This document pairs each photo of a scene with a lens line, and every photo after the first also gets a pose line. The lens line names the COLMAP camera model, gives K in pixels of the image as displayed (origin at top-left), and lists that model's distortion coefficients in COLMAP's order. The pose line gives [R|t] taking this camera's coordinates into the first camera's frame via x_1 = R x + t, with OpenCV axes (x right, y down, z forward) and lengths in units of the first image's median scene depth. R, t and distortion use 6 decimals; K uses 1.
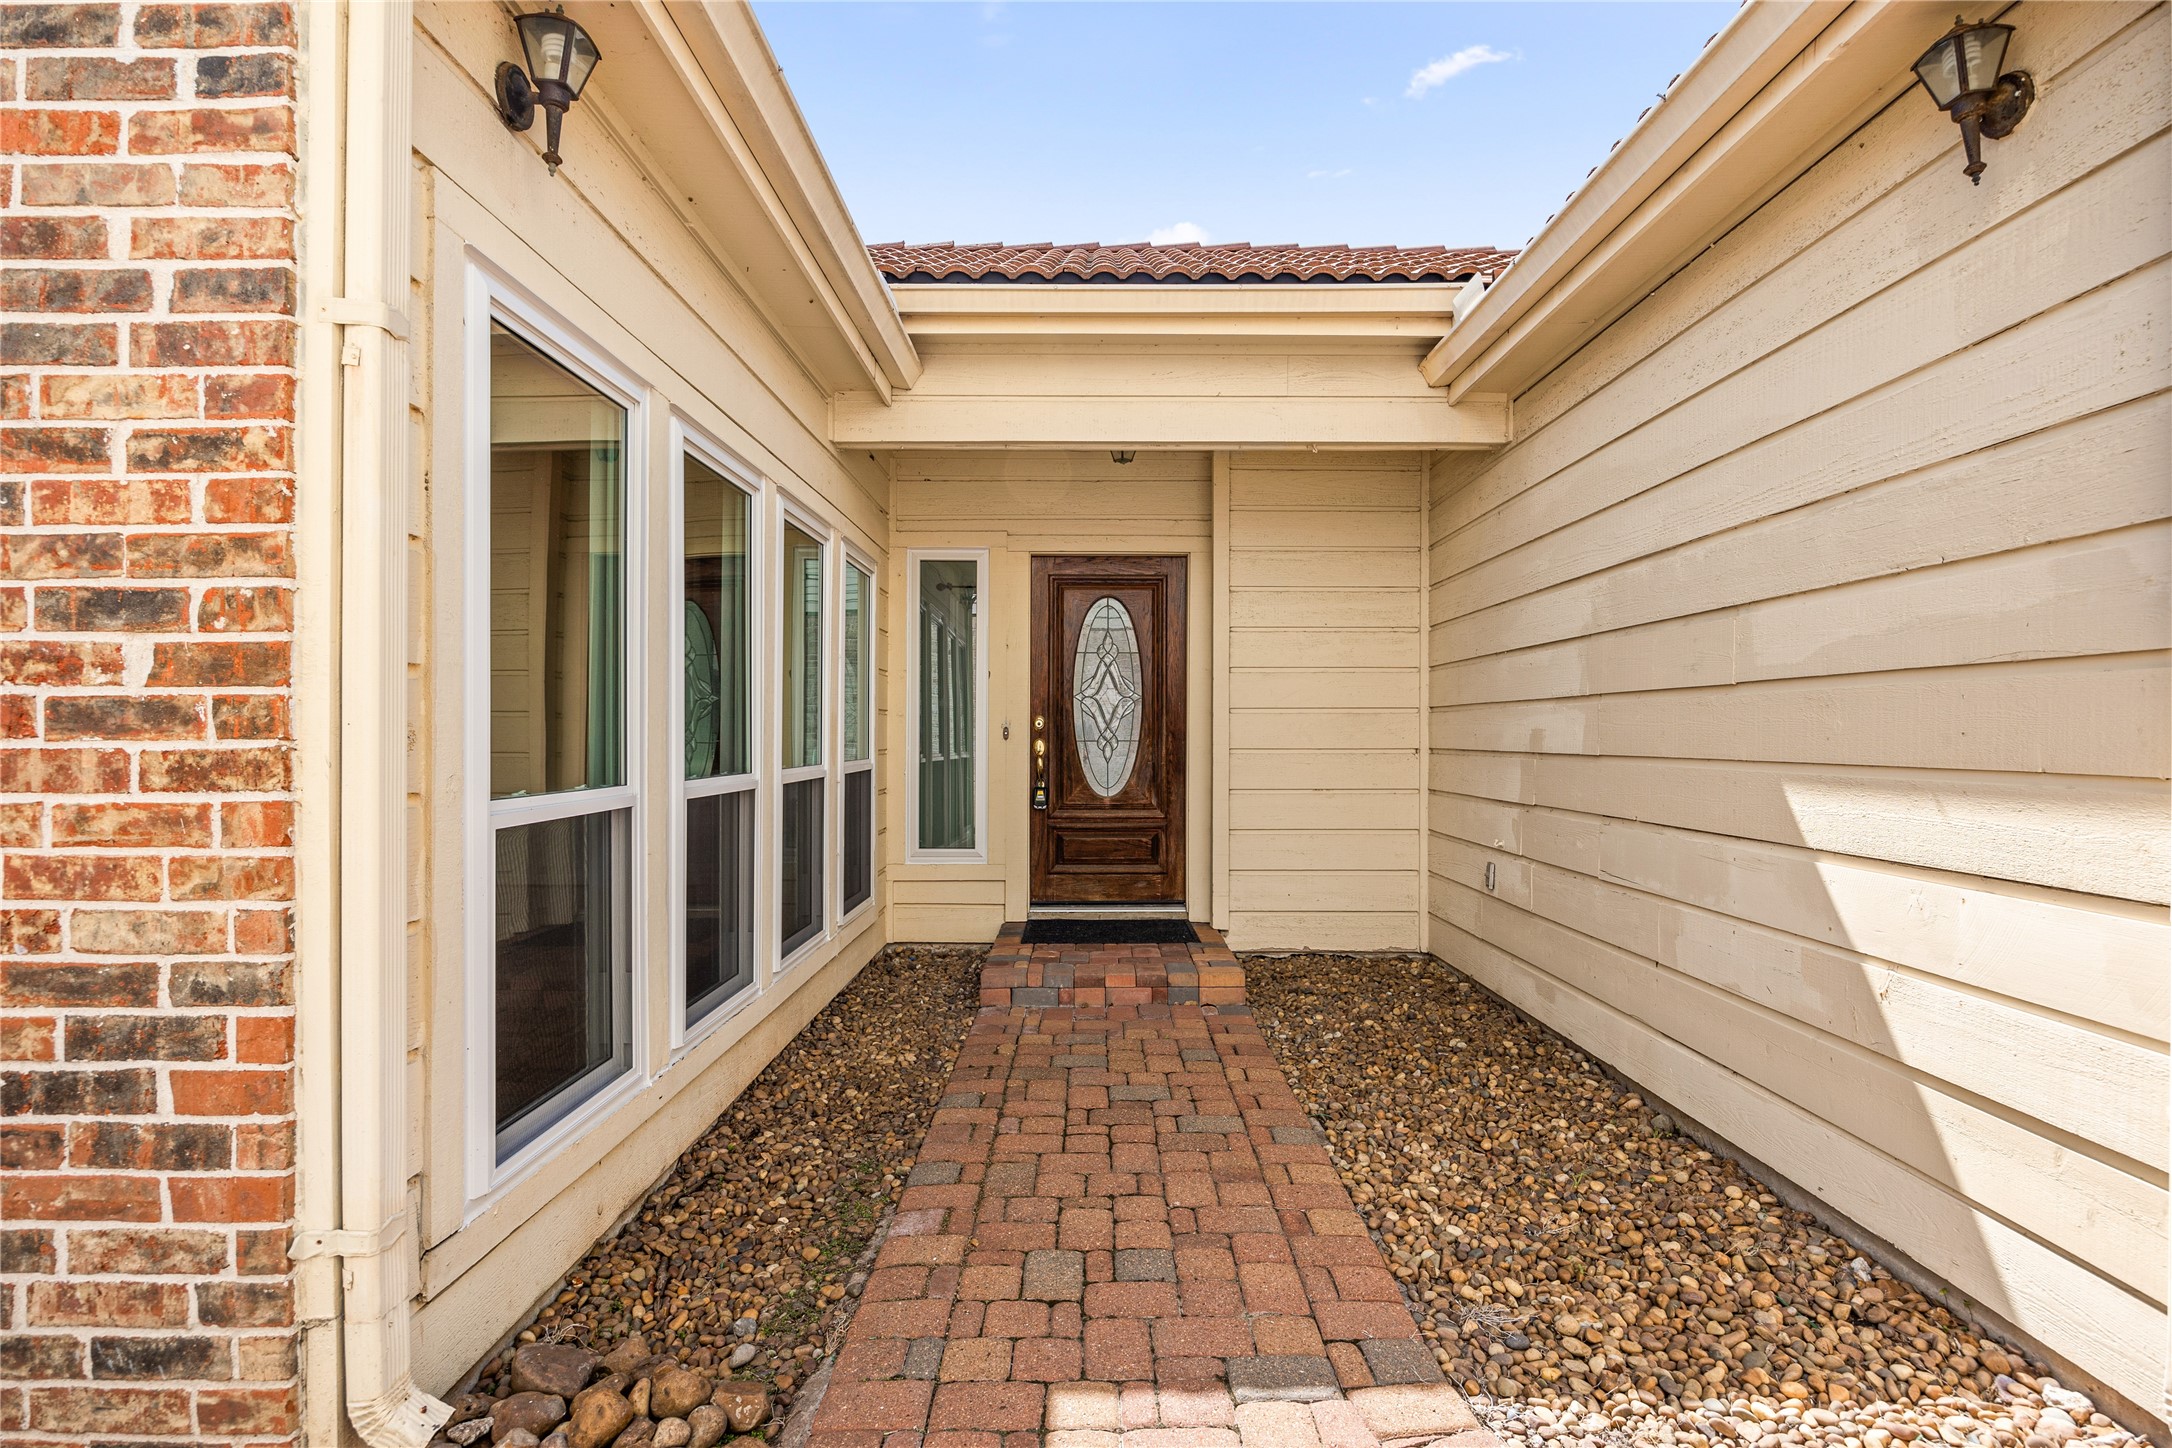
lens RADIAL K [[1040.9, 0, 1092.8], [0, 1040.9, 734.9], [0, 0, 1]] dist [-0.006077, -0.000052]
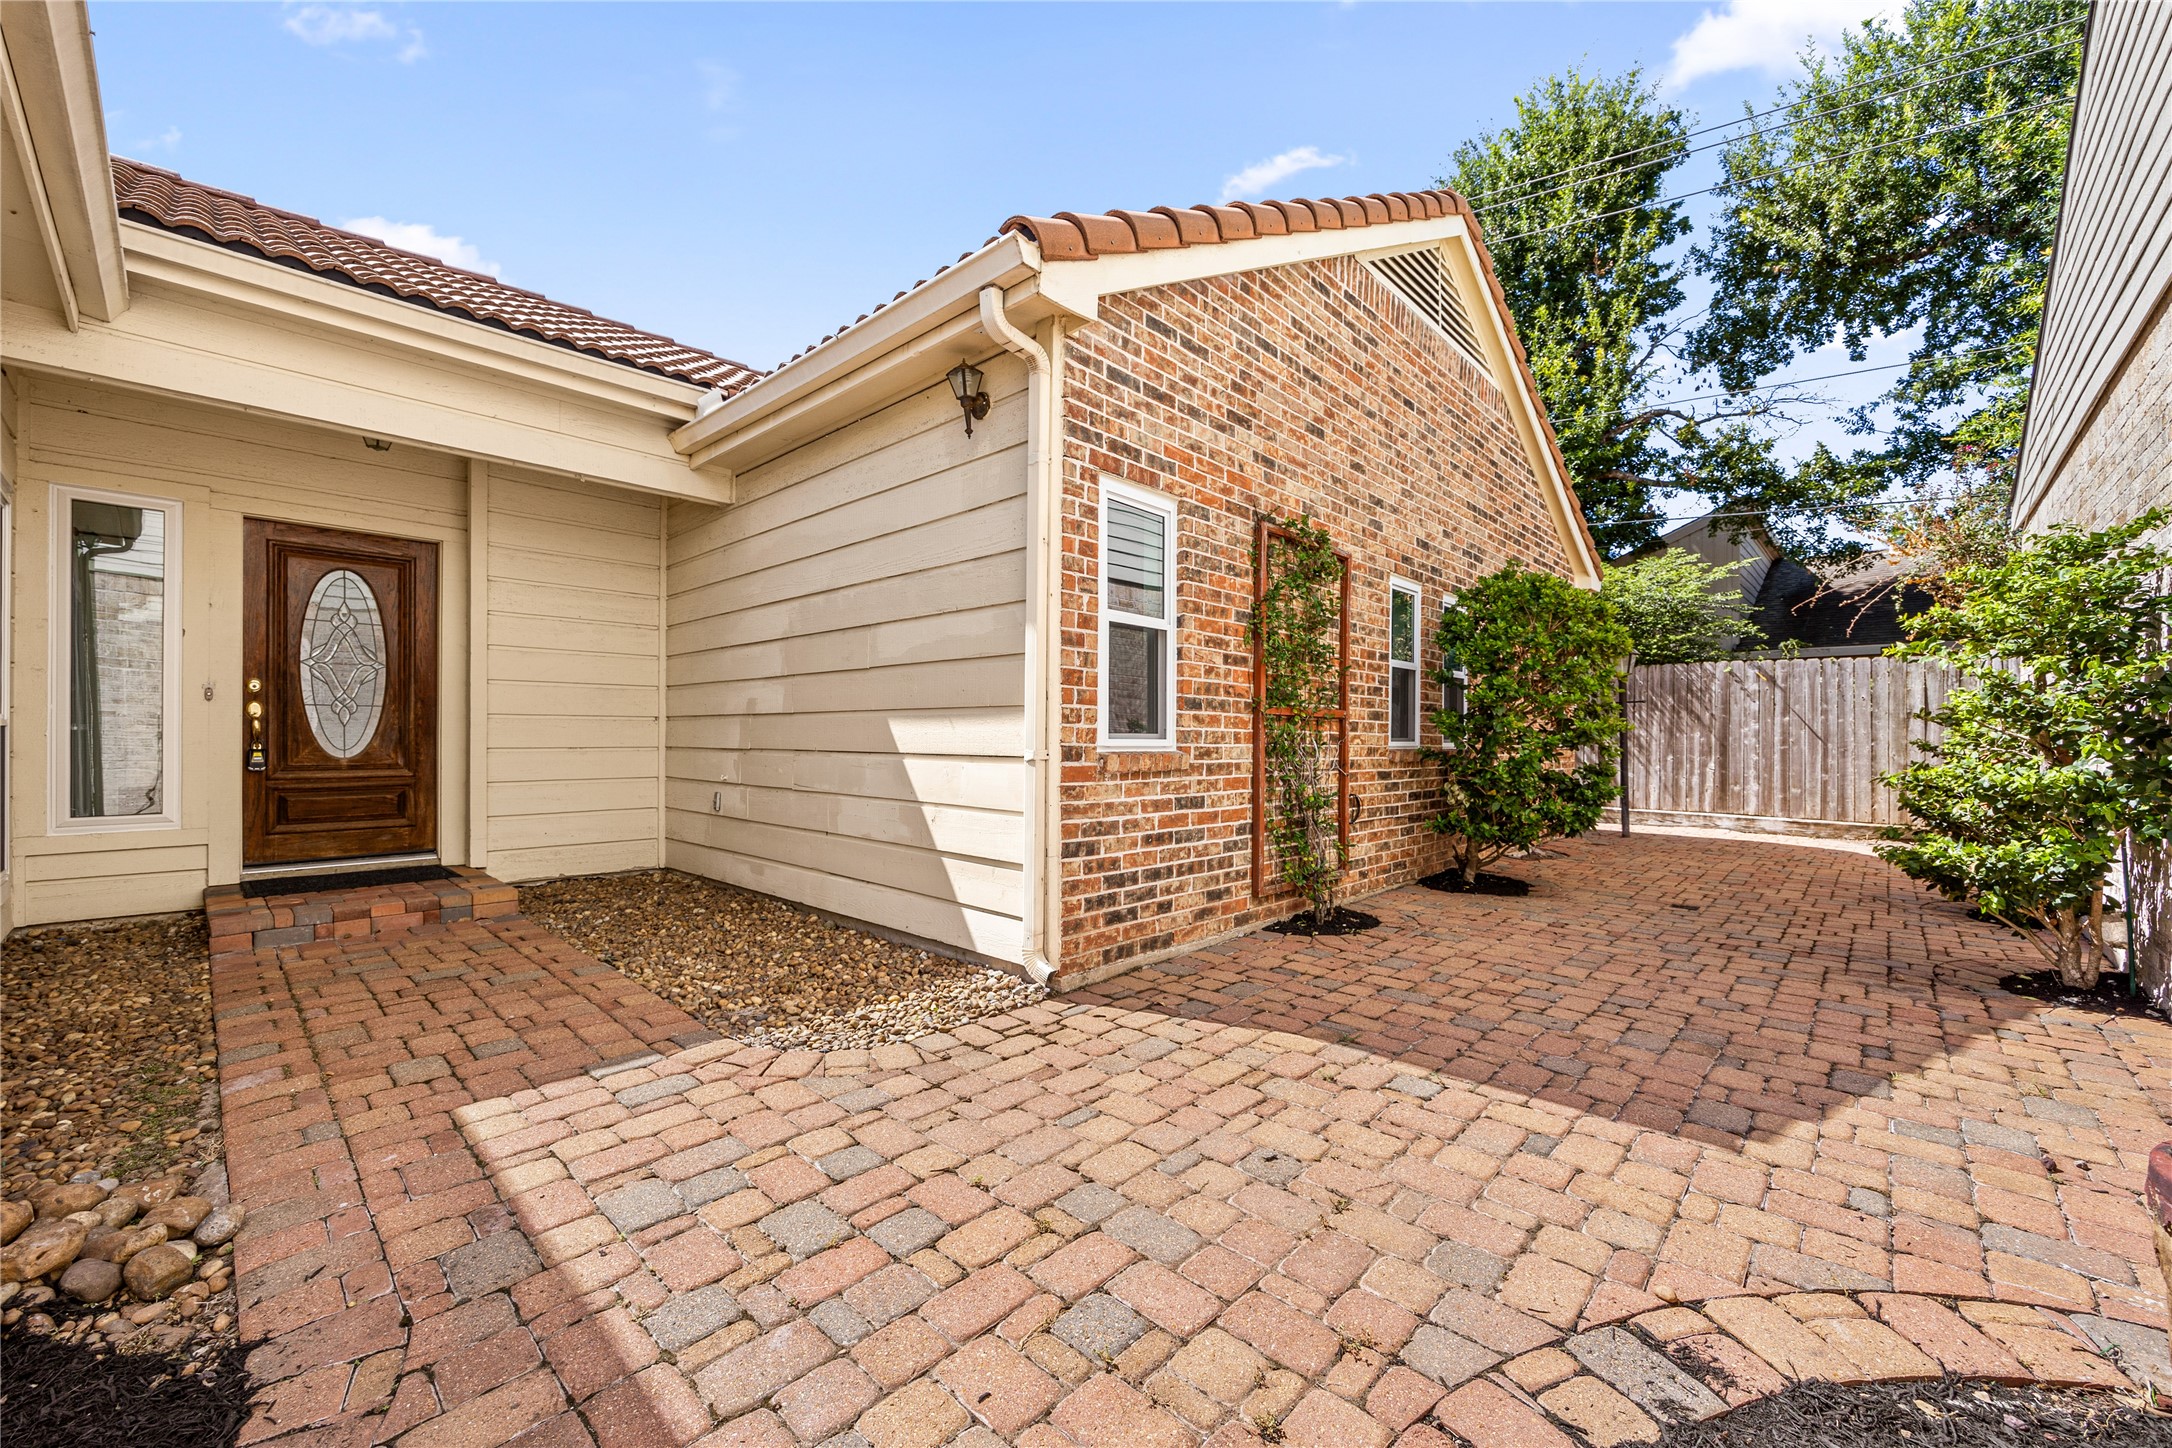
lens RADIAL K [[838.4, 0, 1092.2], [0, 838.4, 726.7], [0, 0, 1]] dist [0.000767, -0.000010]
pose [[0.682554, 0.007863, 0.730793, -0.118359], [-0.003416, 0.999966, -0.007568, 0.041030], [-0.730828, 0.002669, 0.682557, -0.182270]]
